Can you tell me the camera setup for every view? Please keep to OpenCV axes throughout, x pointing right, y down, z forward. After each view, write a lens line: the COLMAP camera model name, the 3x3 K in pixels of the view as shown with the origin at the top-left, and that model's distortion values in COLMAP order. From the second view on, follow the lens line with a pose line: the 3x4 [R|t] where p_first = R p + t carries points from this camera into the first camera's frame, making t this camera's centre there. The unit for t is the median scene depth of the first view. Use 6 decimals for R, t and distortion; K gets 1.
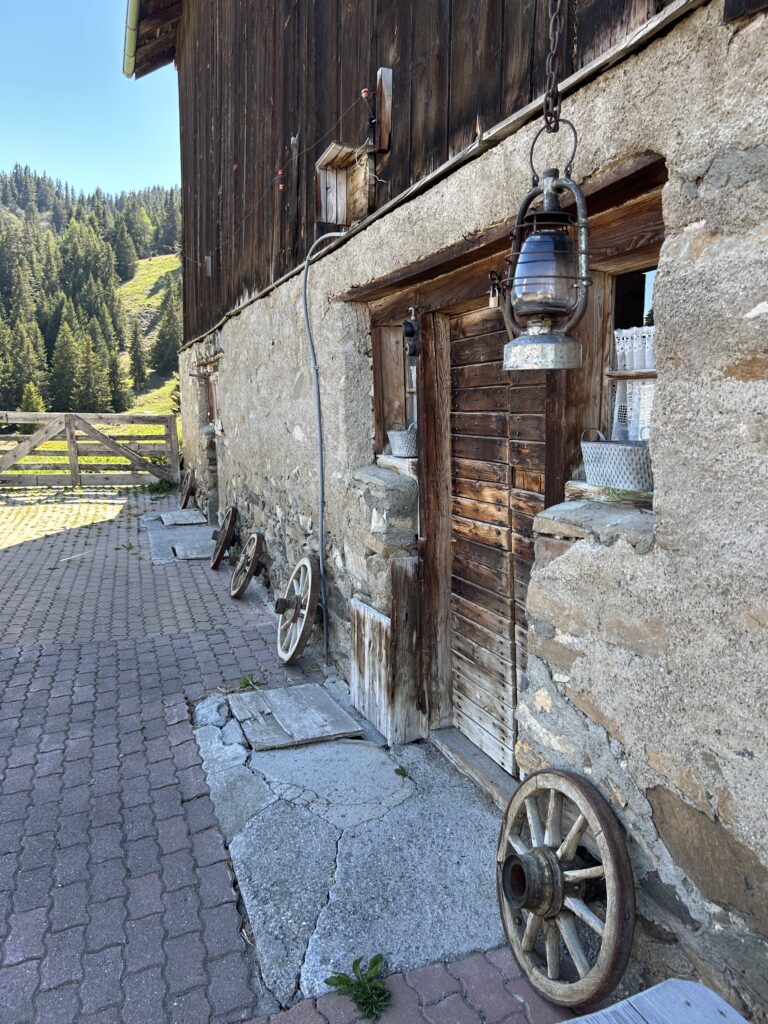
lens RADIAL K [[771.0, 0, 389.3], [0, 771.0, 519.6], [0, 0, 1]] dist [0.050147, -0.056565]
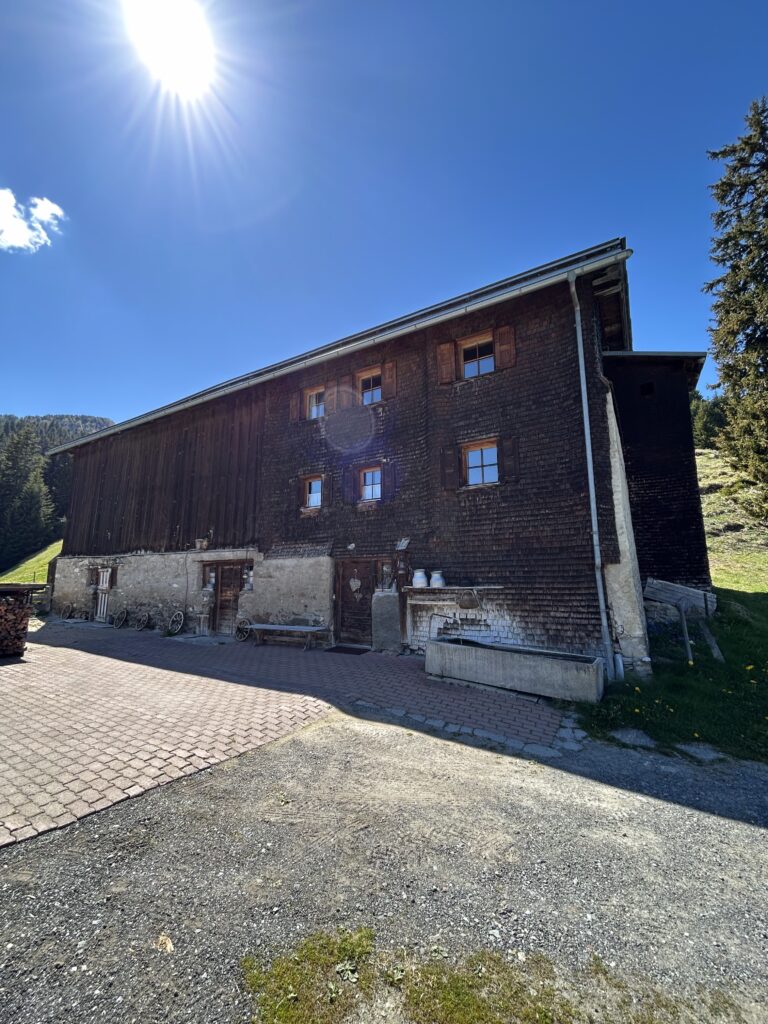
lens RADIAL K [[414.2, 0, 382.3], [0, 414.2, 515.7], [0, 0, 1]] dist [0.001071, -0.000711]
pose [[0.793909, 0.085449, 0.602003, -0.952125], [0.091537, 0.961996, -0.257265, 0.345210], [-0.601107, 0.259350, 0.755915, -2.508847]]
